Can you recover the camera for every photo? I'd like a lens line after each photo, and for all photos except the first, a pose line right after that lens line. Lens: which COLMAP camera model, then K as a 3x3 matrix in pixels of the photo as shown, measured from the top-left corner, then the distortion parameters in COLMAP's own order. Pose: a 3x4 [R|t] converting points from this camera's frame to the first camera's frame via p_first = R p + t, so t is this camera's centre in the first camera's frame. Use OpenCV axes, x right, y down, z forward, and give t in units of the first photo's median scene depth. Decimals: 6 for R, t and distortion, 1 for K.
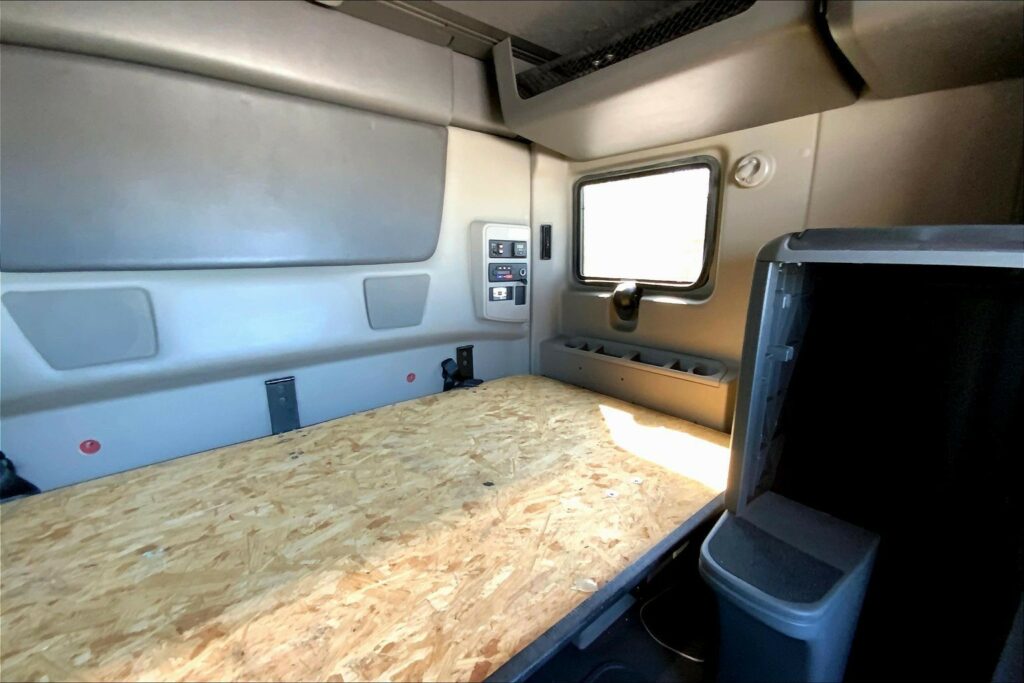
lens RADIAL K [[421.9, 0, 514.7], [0, 421.9, 344.8], [0, 0, 1]] dist [-0.012175, -0.002217]
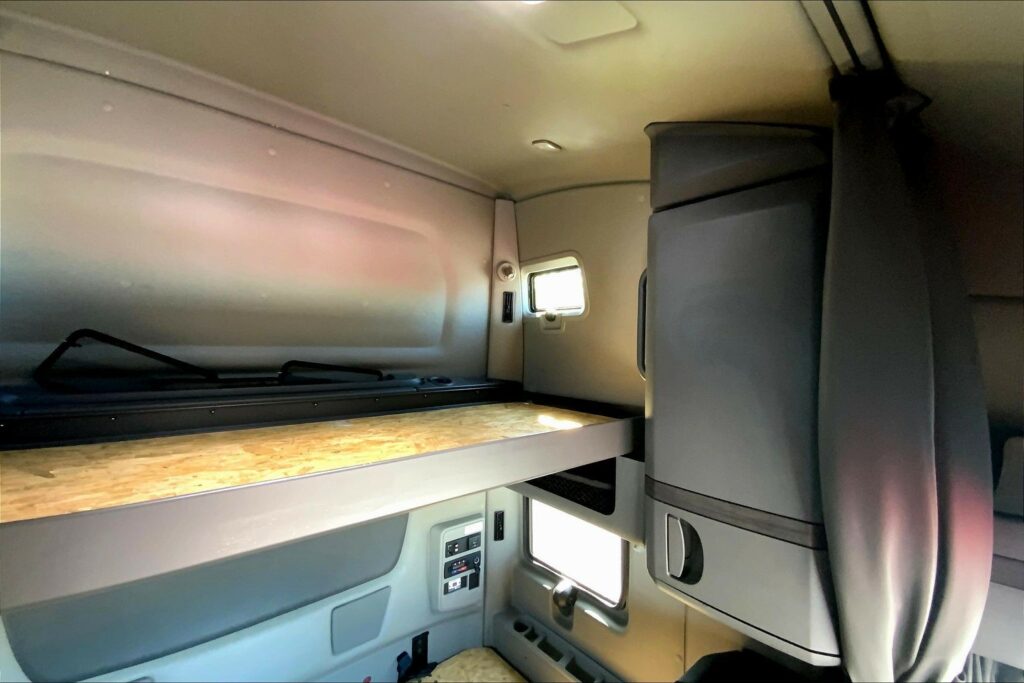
lens RADIAL K [[421.9, 0, 510.9], [0, 421.9, 342.0], [0, 0, 1]] dist [-0.012175, -0.002217]
pose [[0.999665, 0.025021, -0.006641, 0.144060], [-0.025884, 0.969909, -0.242089, -0.647404], [0.000383, 0.242180, 0.970231, -0.343430]]
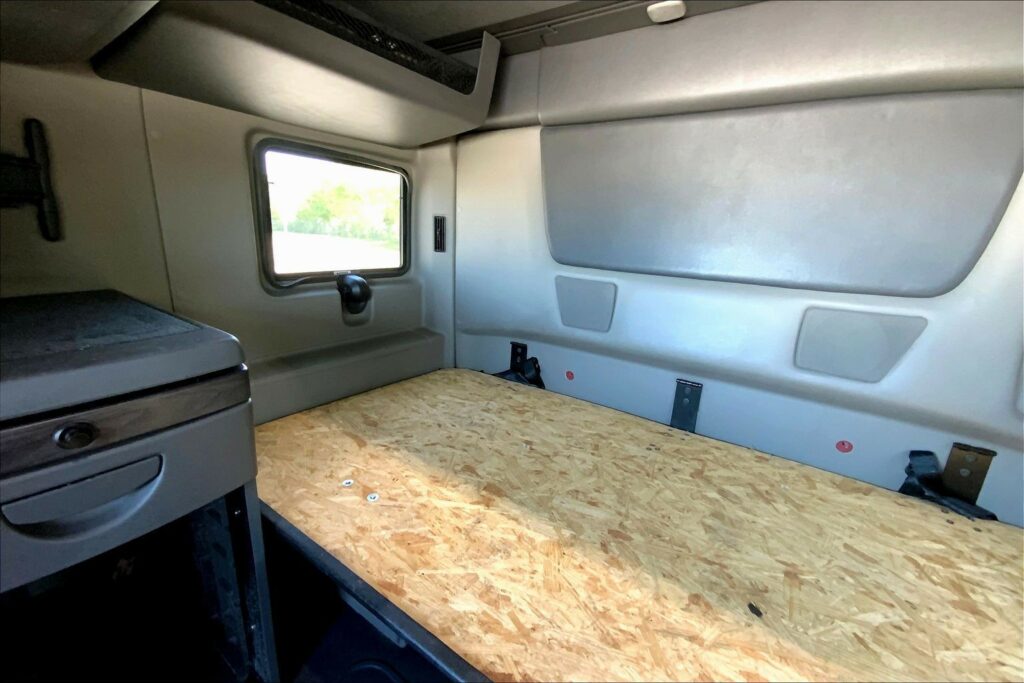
lens RADIAL K [[421.9, 0, 512.2], [0, 421.9, 338.3], [0, 0, 1]] dist [-0.012175, -0.002217]
pose [[0.239298, 0.262656, -0.934745, 0.309535], [-0.260146, 0.944861, 0.198900, -0.118865], [0.935447, 0.195574, 0.294432, 0.234883]]
